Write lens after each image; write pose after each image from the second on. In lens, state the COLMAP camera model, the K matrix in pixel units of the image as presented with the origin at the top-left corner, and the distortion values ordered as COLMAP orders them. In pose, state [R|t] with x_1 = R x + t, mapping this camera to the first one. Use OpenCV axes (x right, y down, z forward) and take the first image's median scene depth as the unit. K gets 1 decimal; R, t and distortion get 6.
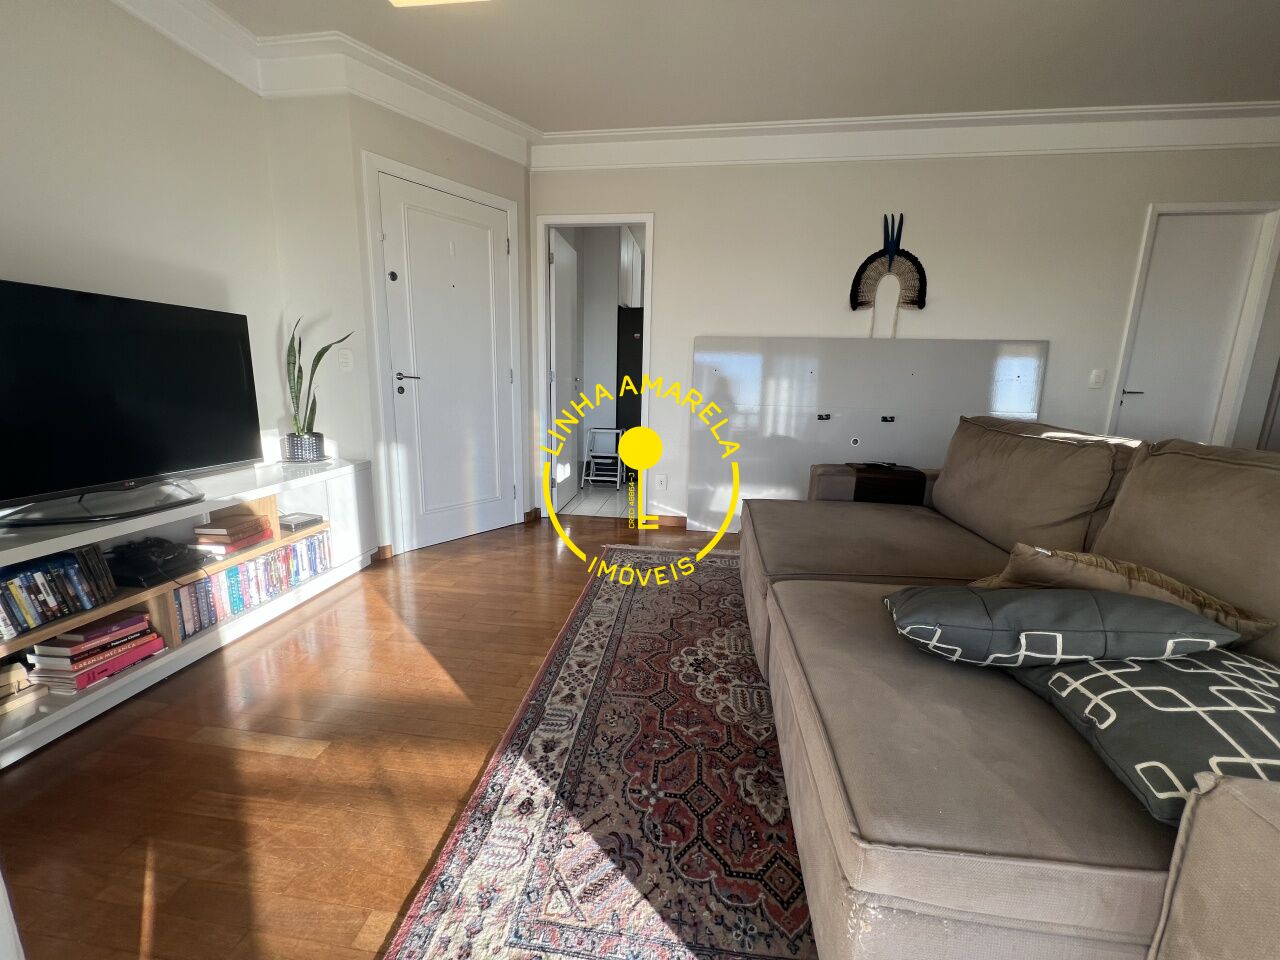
lens RADIAL K [[511.7, 0, 636.9], [0, 511.7, 478.2], [0, 0, 1]] dist [-0.002221, 0.000669]
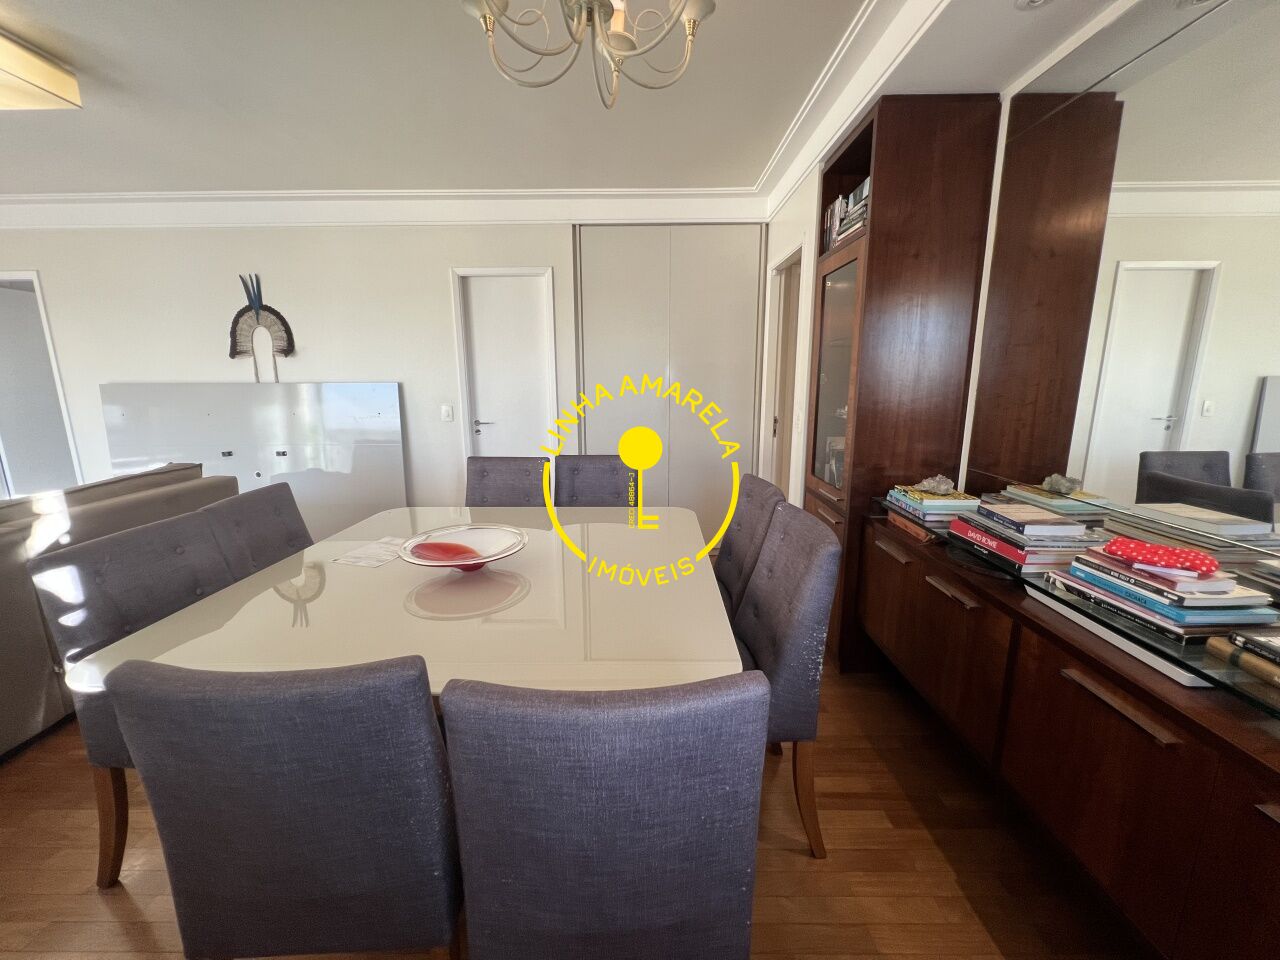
lens RADIAL K [[511.7, 0, 636.9], [0, 511.7, 478.2], [0, 0, 1]] dist [-0.002221, 0.000669]
pose [[0.991137, -0.053043, 0.121794, 1.937498], [0.053262, 0.998580, 0.001462, -0.037569], [-0.121699, 0.005038, 0.992554, -0.361218]]
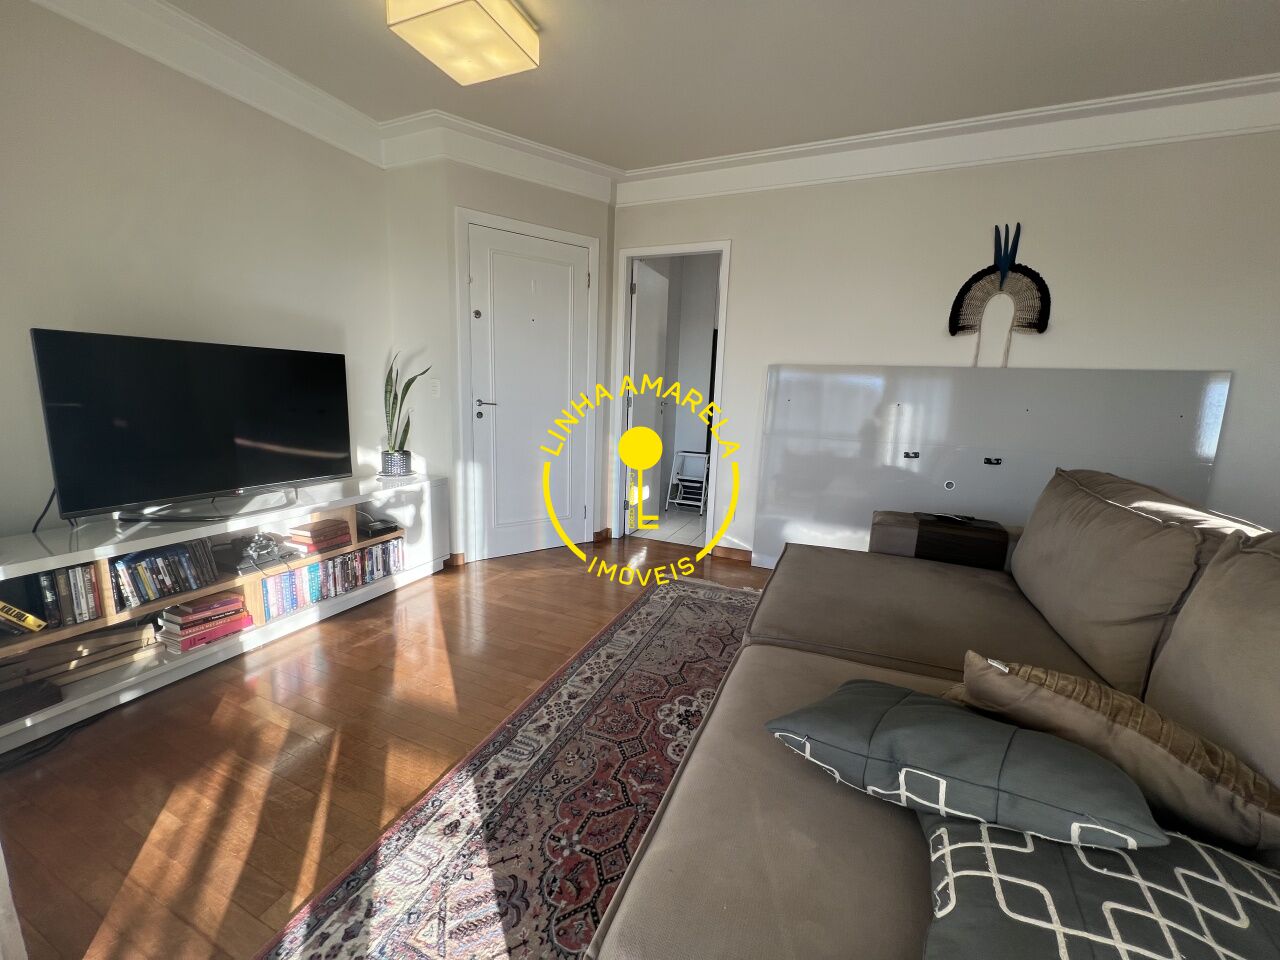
lens RADIAL K [[511.7, 0, 636.9], [0, 511.7, 478.2], [0, 0, 1]] dist [-0.002221, 0.000669]
pose [[0.961957, 0.059130, -0.266727, 0.256000], [-0.065926, 0.997687, -0.016588, -0.058557], [0.265129, 0.033541, 0.963629, 0.036467]]
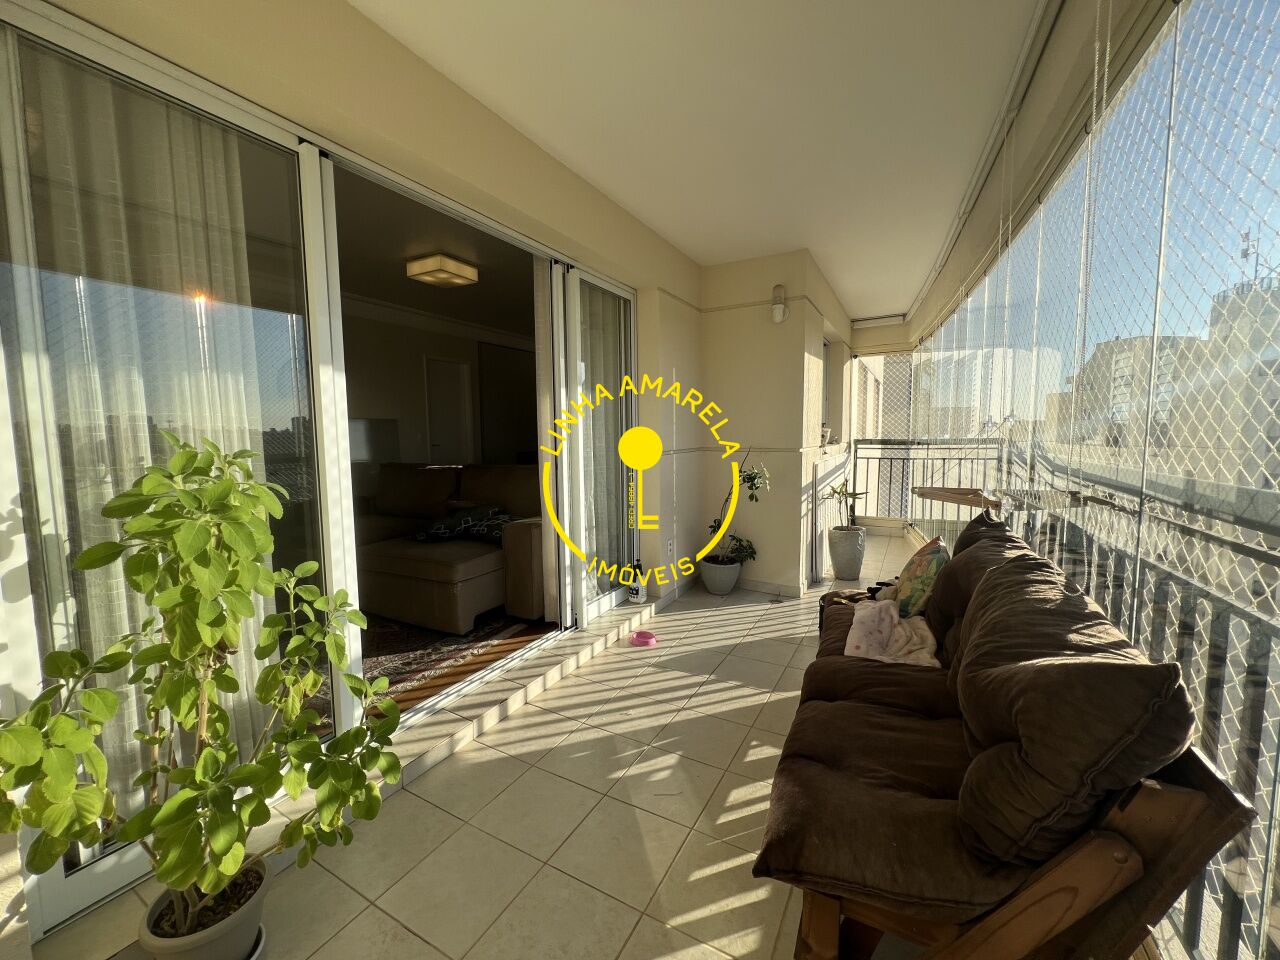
lens RADIAL K [[511.7, 0, 636.9], [0, 511.7, 478.2], [0, 0, 1]] dist [-0.002221, 0.000669]
pose [[0.363901, -0.107570, 0.925205, -0.951482], [0.199316, 0.979293, 0.035464, 0.067130], [-0.909862, 0.171503, 0.377807, -0.686533]]
